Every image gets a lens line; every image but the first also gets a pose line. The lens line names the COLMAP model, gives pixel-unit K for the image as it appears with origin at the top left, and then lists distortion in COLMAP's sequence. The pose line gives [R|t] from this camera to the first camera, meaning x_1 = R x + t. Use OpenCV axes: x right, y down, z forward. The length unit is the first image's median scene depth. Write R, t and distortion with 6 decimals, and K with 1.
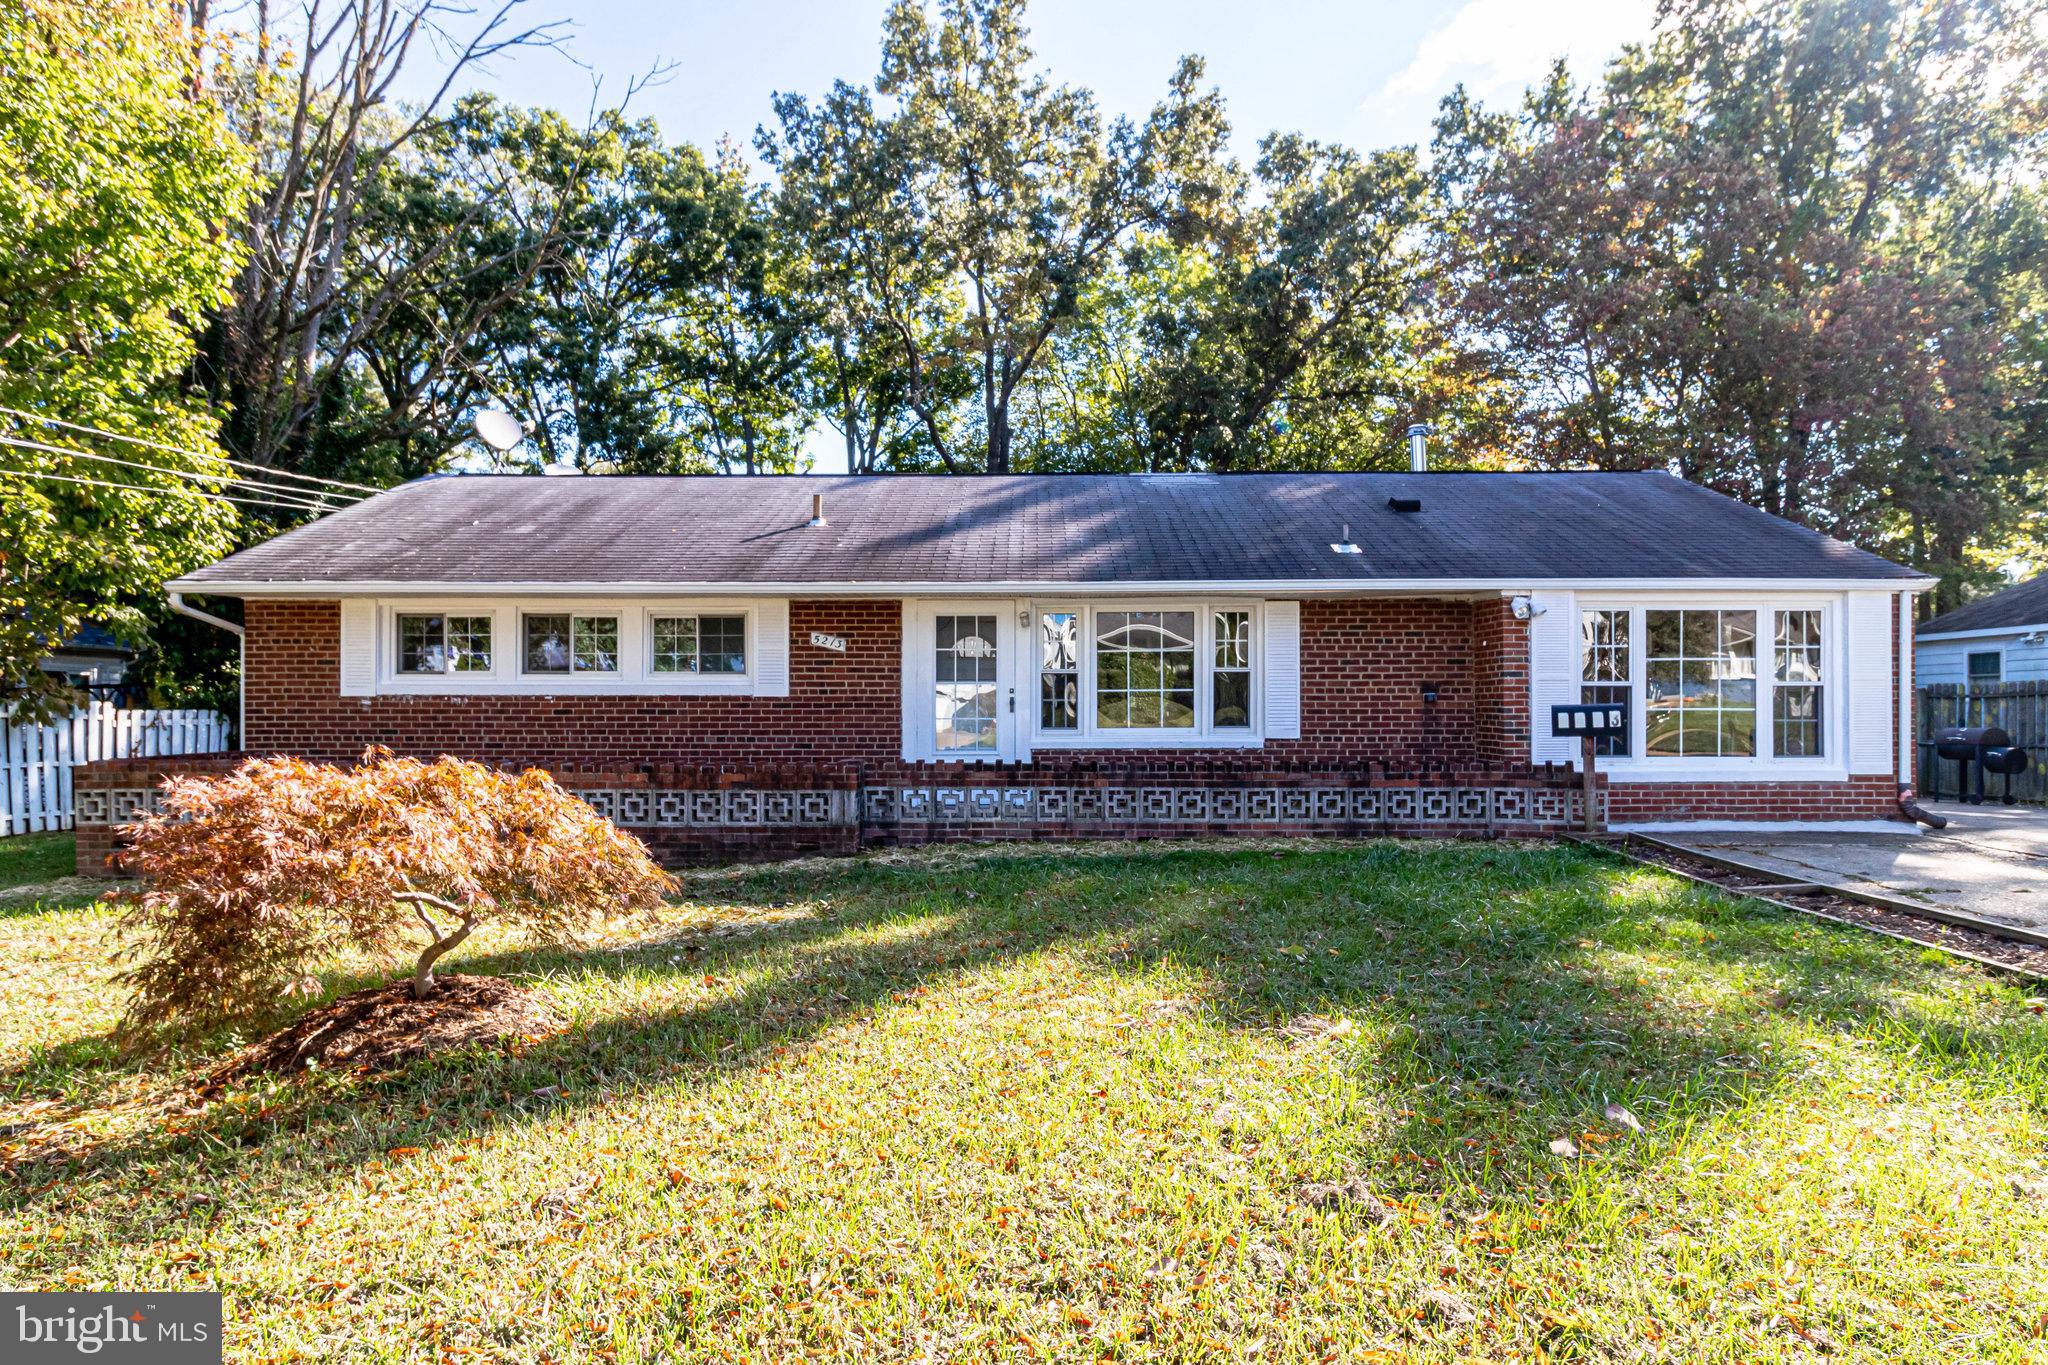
lens RADIAL K [[1183.1, 0, 1024.4], [0, 1183.1, 670.9], [0, 0, 1]] dist [-0.003010, -0.000010]
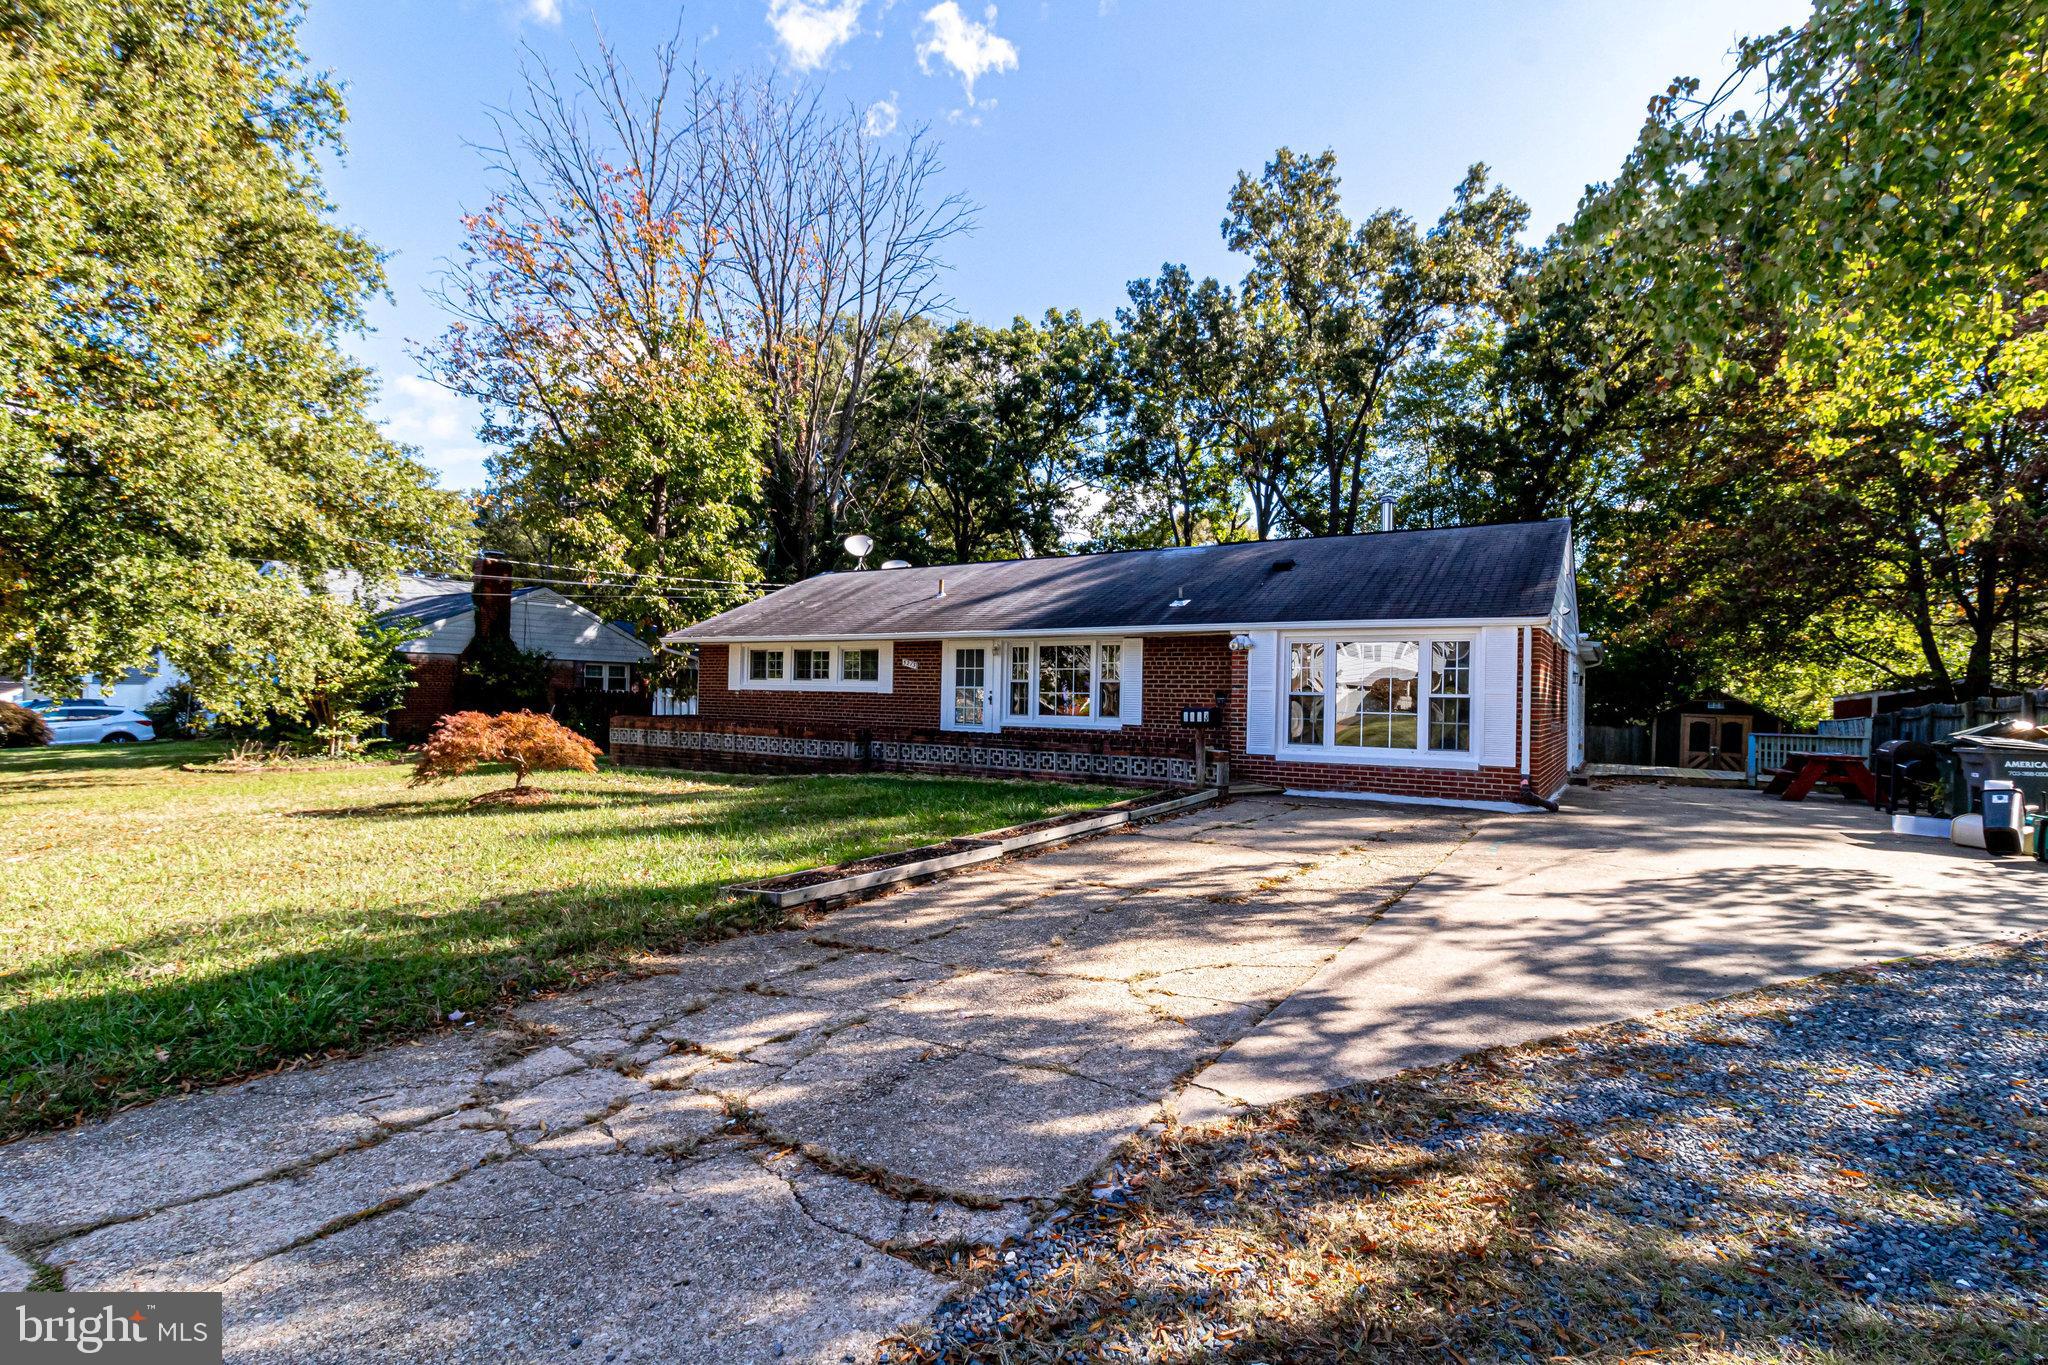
lens RADIAL K [[936.8, 0, 1021.9], [0, 936.8, 688.1], [0, 0, 1]] dist [0.004556, 0.000233]
pose [[0.847250, 0.012564, -0.531046, 0.749518], [-0.005913, 0.999881, 0.014222, -0.009108], [0.531162, -0.008910, 0.847224, -0.135320]]
